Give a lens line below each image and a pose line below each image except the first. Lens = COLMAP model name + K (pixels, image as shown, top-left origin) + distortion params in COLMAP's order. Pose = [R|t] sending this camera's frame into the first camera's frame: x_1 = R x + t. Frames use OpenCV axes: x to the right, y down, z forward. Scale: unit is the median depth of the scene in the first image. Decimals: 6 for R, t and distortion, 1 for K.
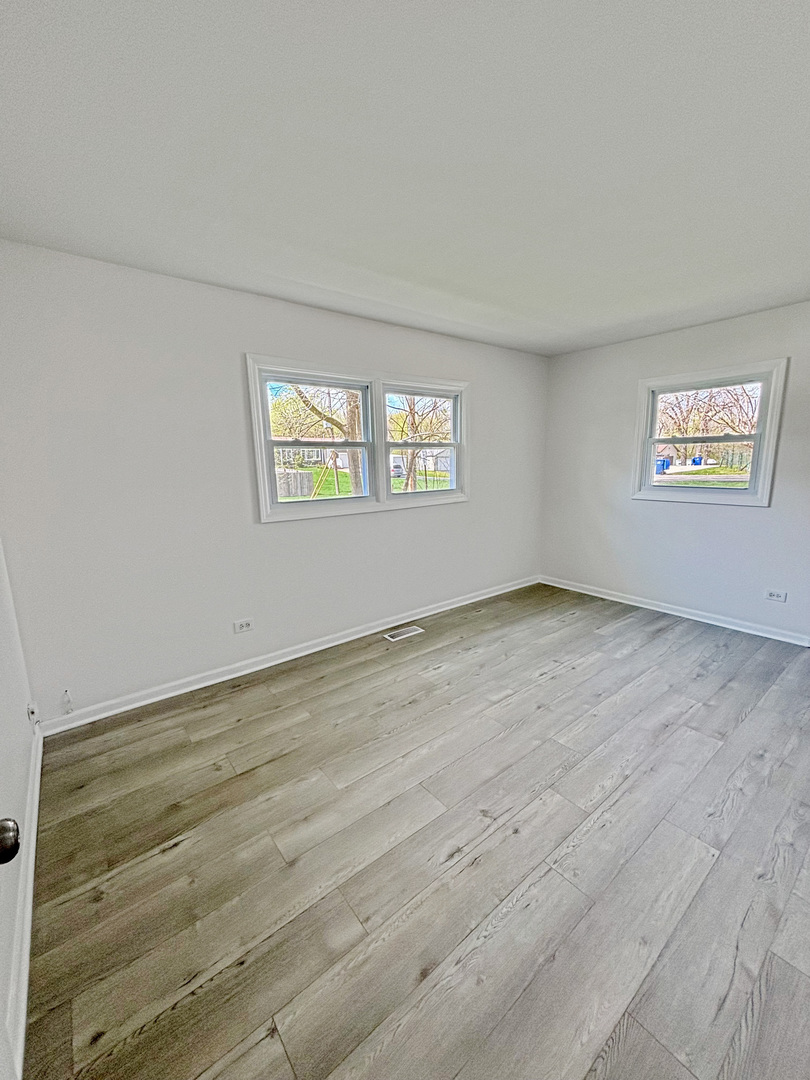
lens RADIAL K [[434.0, 0, 405.1], [0, 434.0, 540.1], [0, 0, 1]] dist [0.003432, 0.001065]
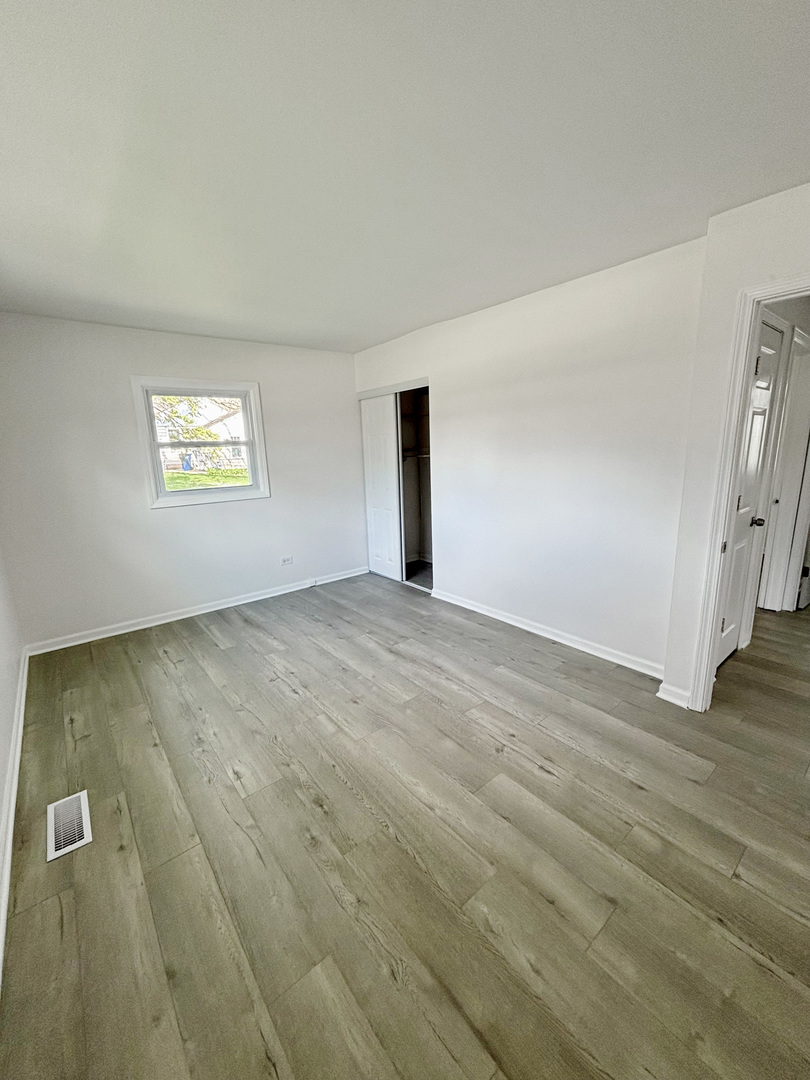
lens RADIAL K [[434.0, 0, 408.3], [0, 434.0, 540.1], [0, 0, 1]] dist [0.003432, 0.001065]
pose [[-0.016640, -0.197725, 0.980116, -0.551113], [0.214222, 0.956784, 0.196655, -0.138504], [-0.976643, 0.213235, 0.026436, 0.680936]]
